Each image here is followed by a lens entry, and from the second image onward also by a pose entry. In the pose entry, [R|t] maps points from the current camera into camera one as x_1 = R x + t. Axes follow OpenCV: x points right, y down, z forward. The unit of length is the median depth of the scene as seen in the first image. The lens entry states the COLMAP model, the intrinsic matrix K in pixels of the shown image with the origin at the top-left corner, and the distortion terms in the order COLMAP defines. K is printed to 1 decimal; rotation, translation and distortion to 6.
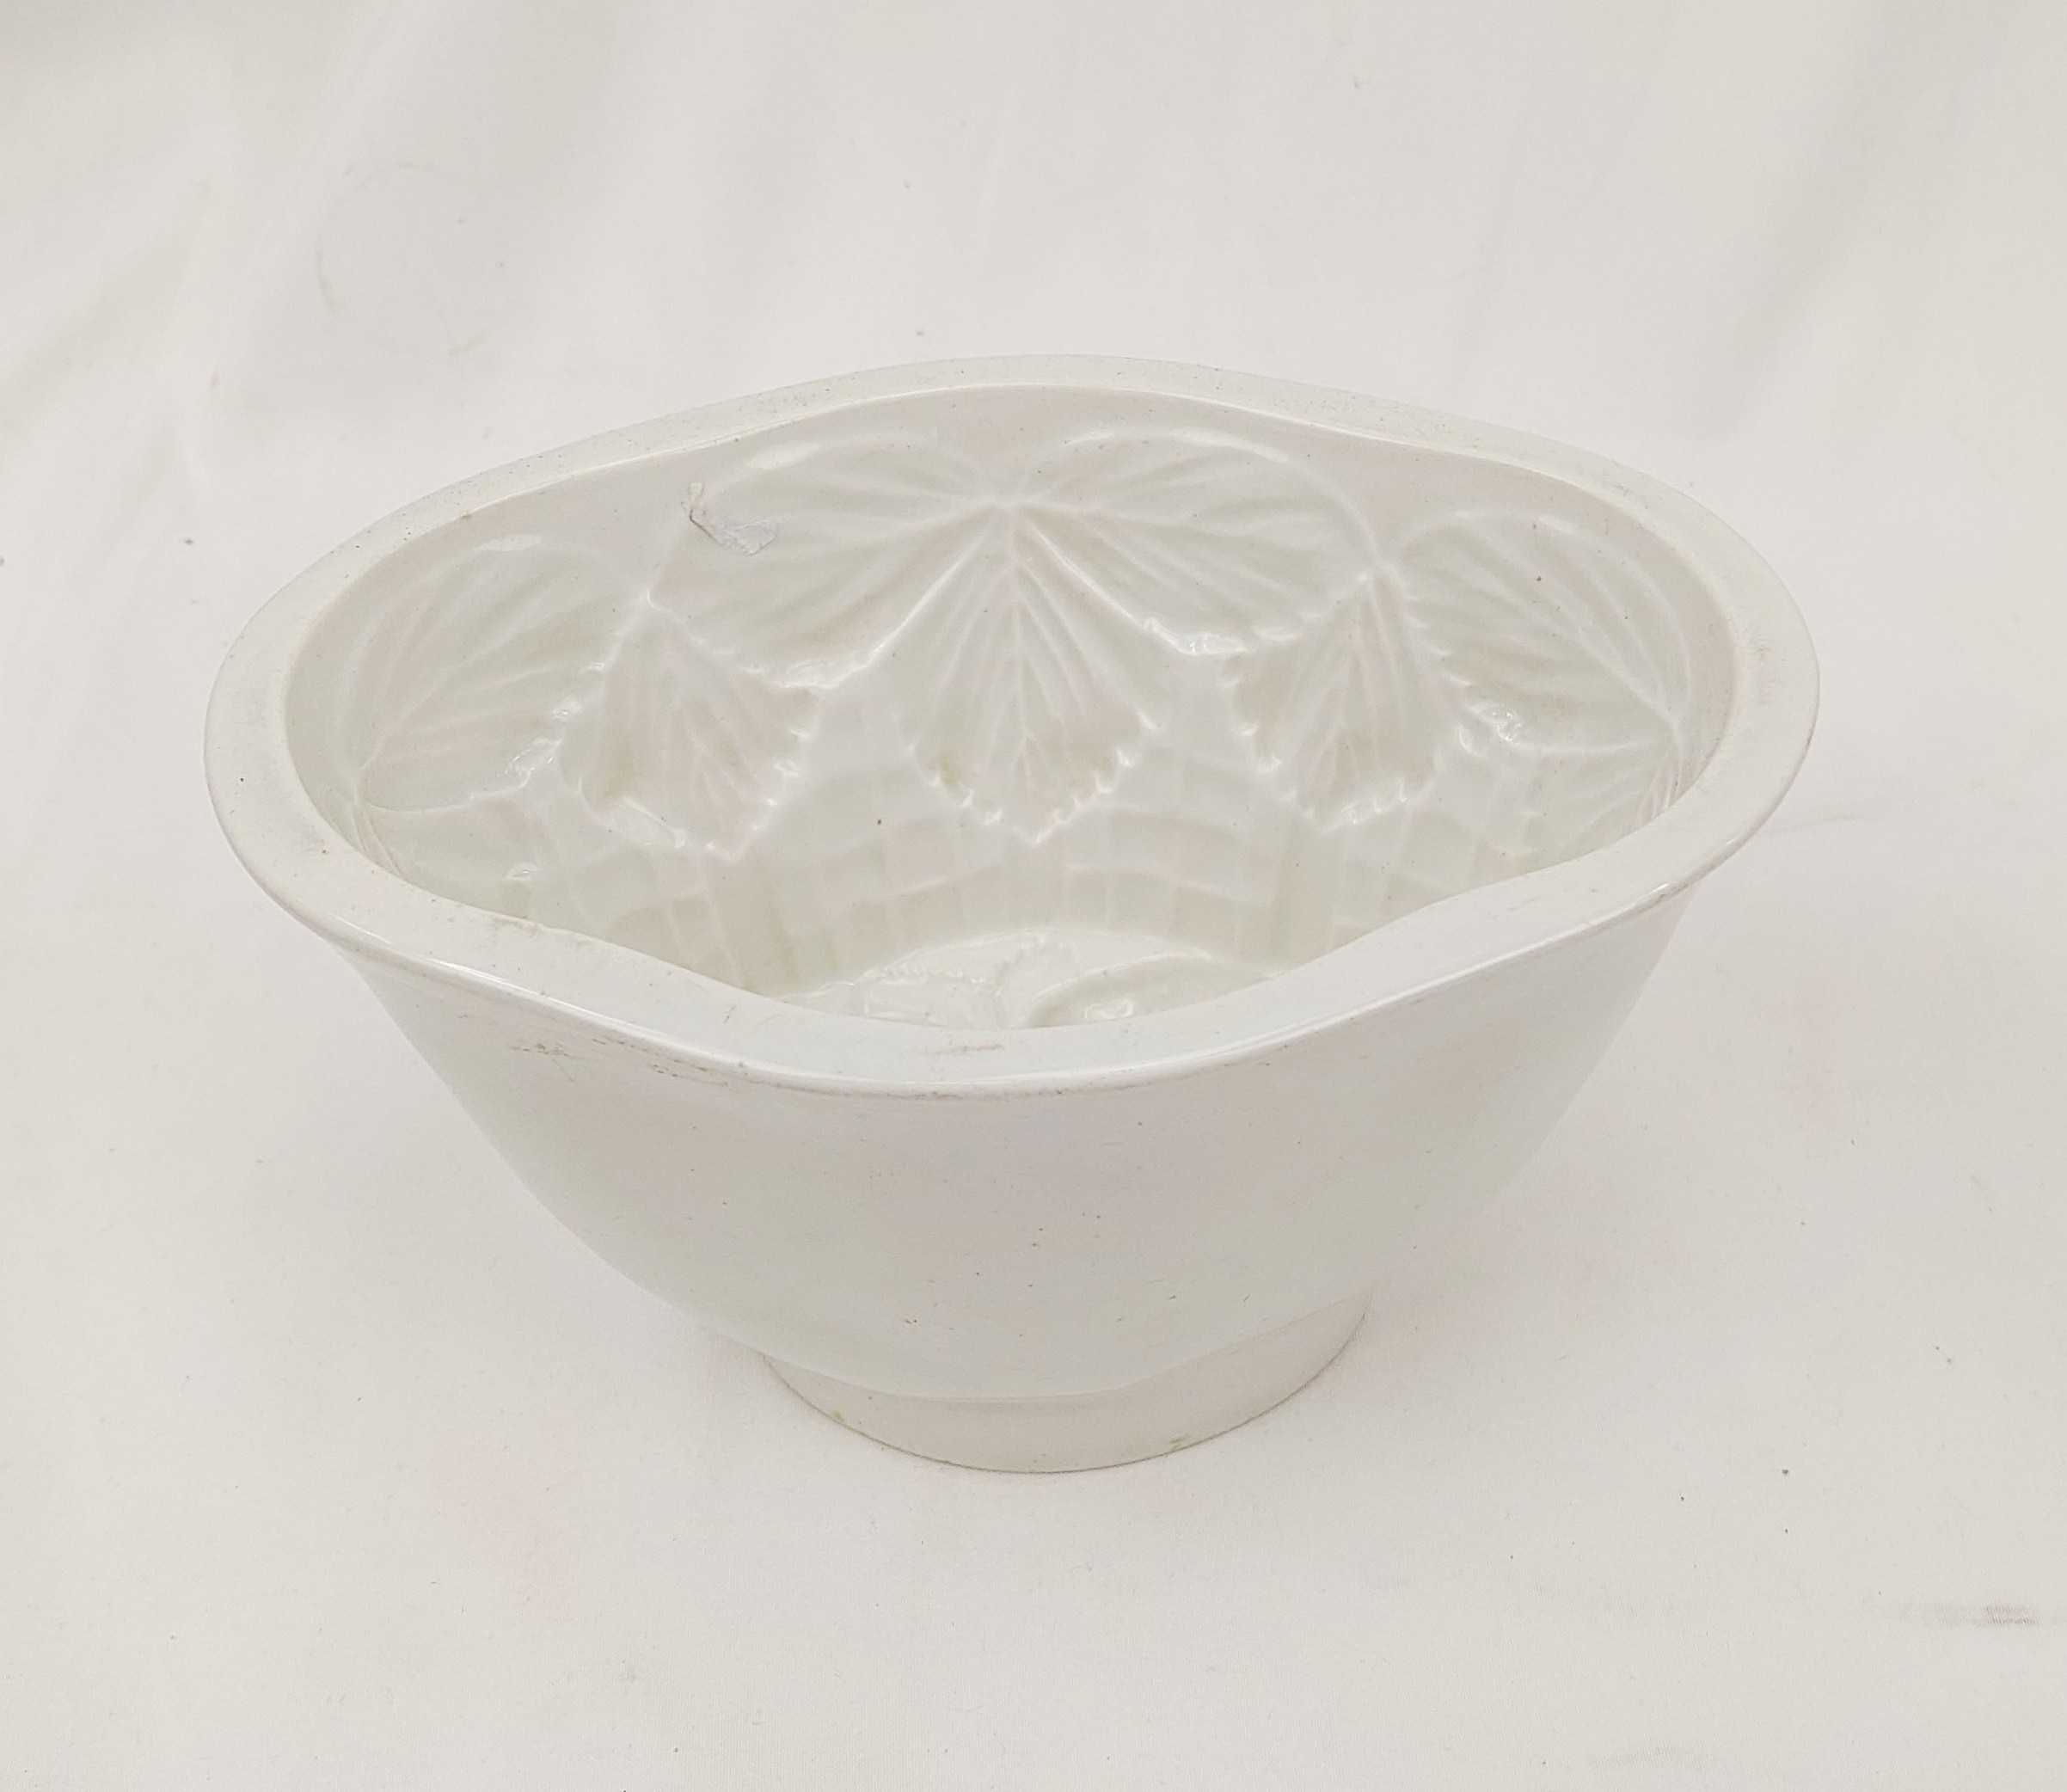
lens RADIAL K [[1666.9, 0, 1033.5], [0, 1666.9, 896.0], [0, 0, 1]] dist [0.005261, -0.001080]
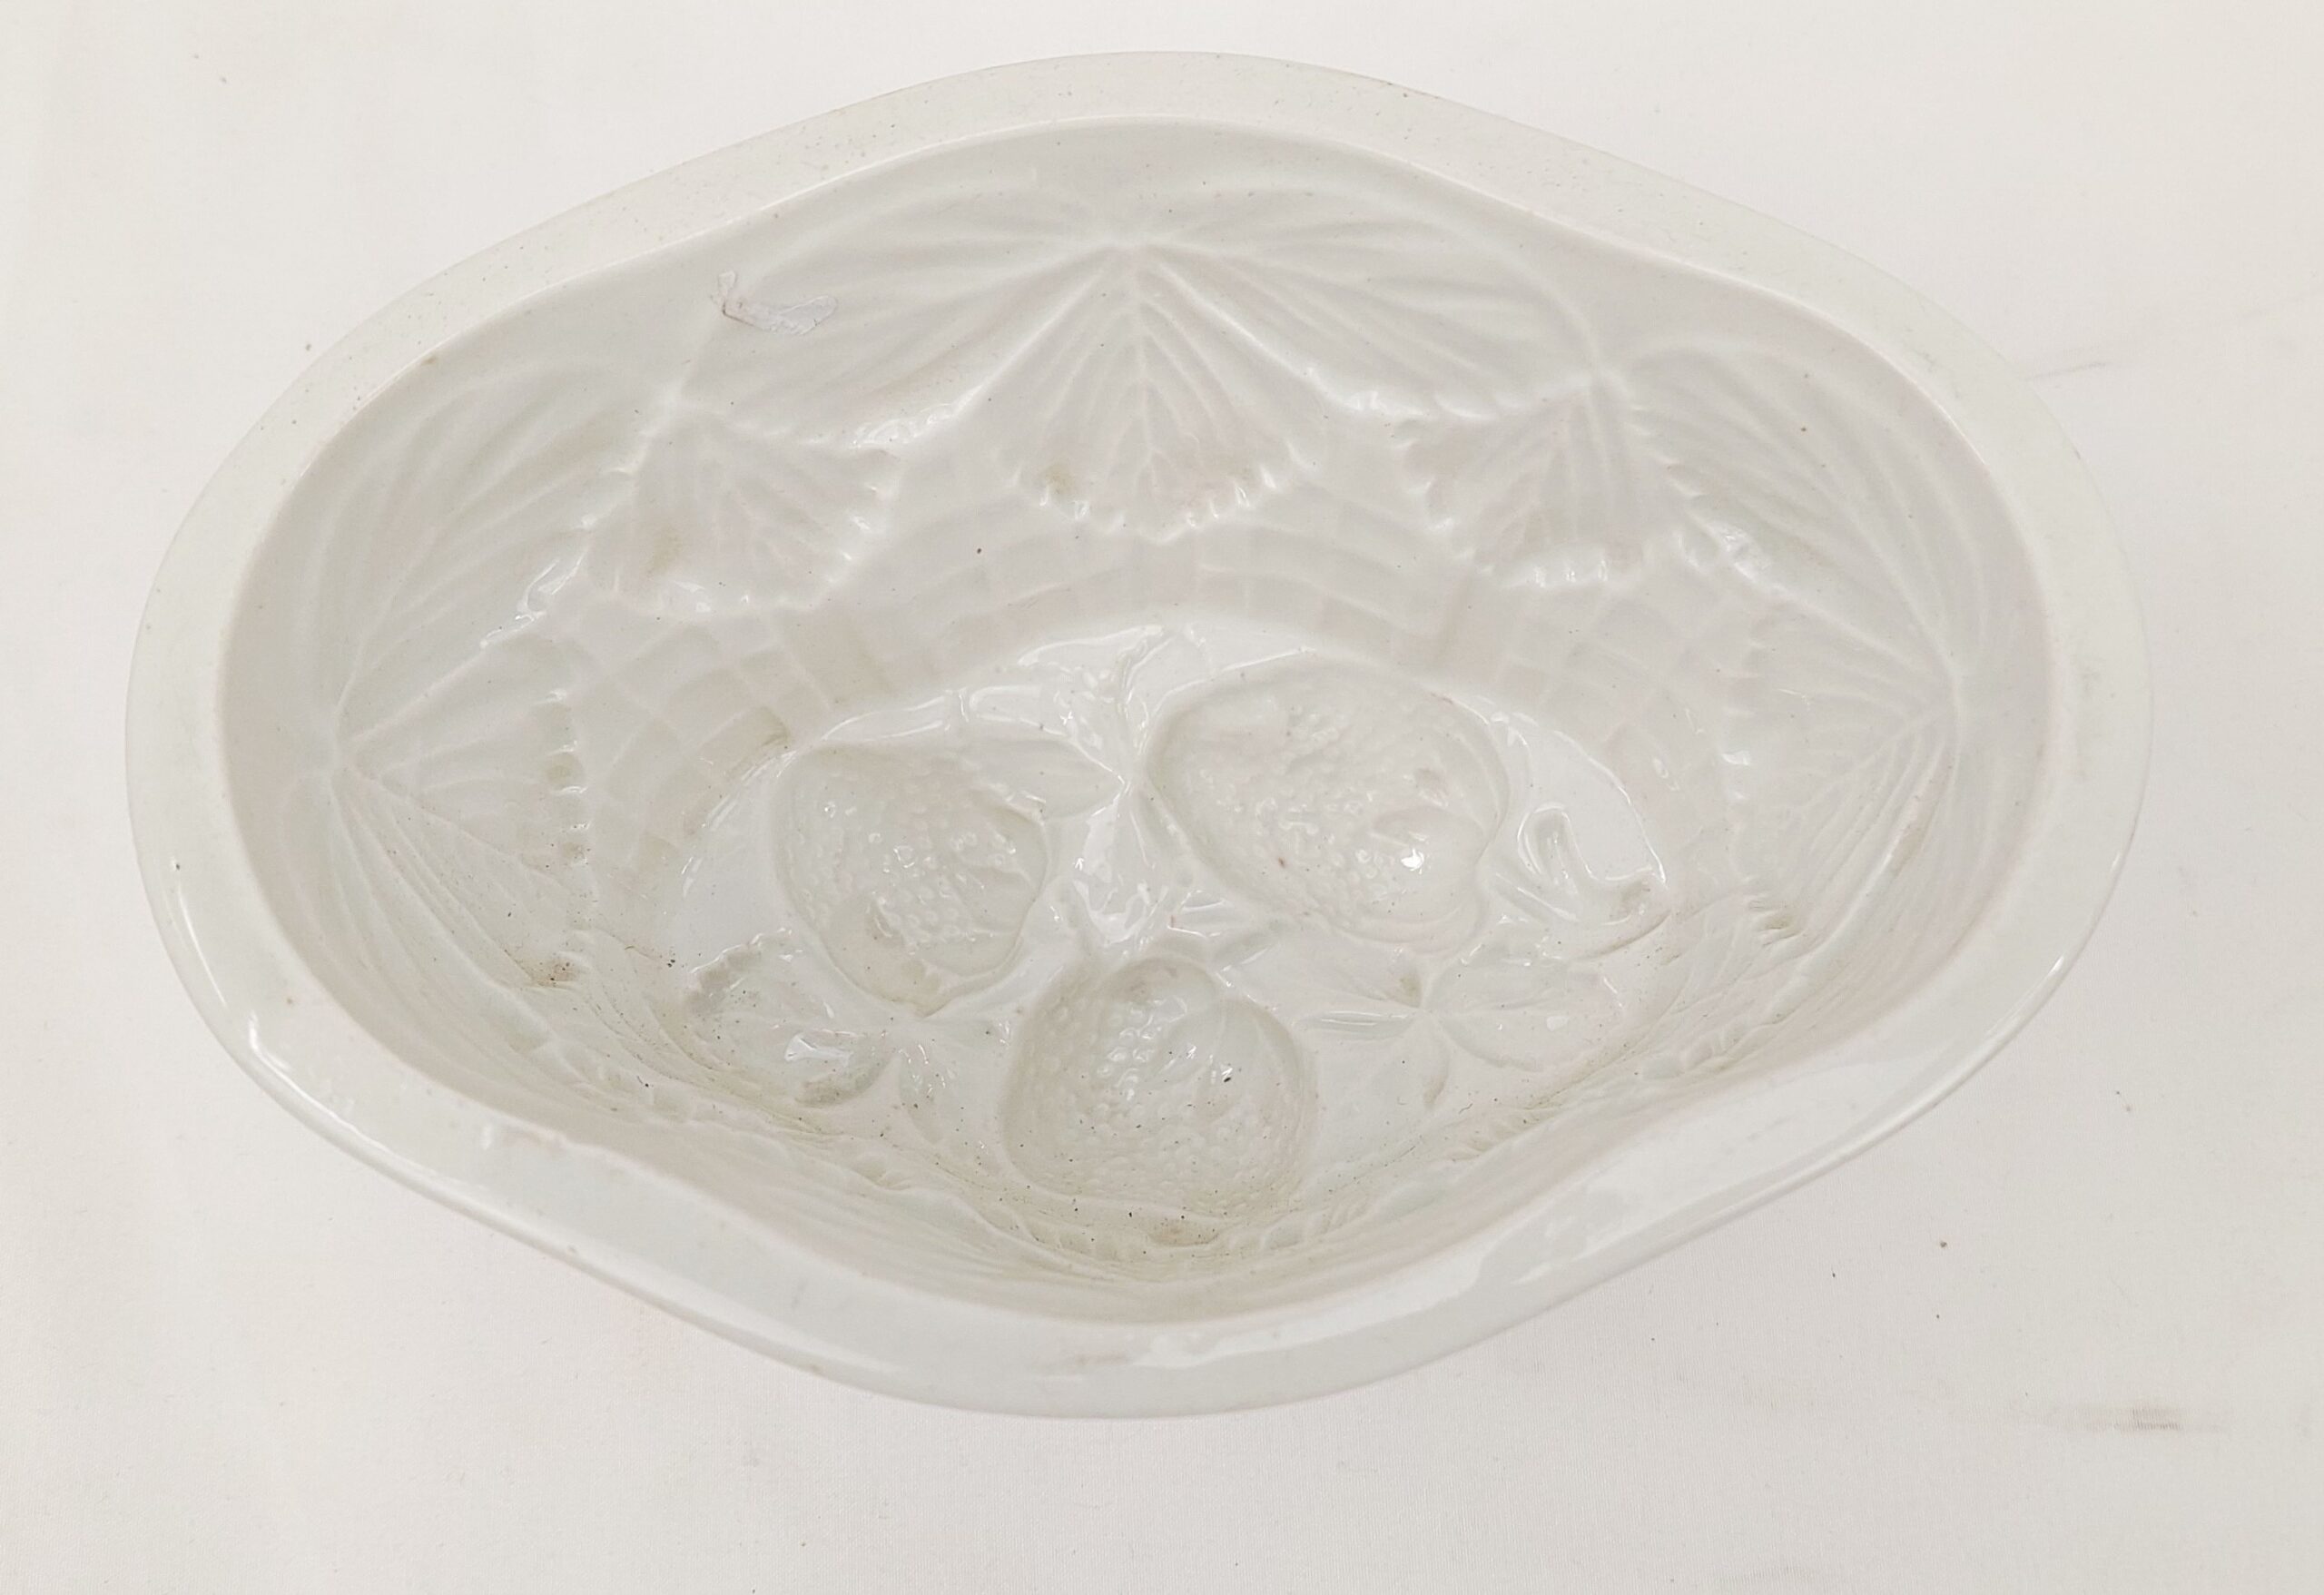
lens RADIAL K [[1757.5, 0, 1162.0], [0, 1757.5, 797.5], [0, 0, 1]] dist [0.001731, 0.000673]
pose [[0.999995, 0.000450, 0.003086, -0.002370], [-0.001370, 0.952325, 0.305082, -0.231083], [-0.002802, -0.305085, 0.952321, 0.129828]]
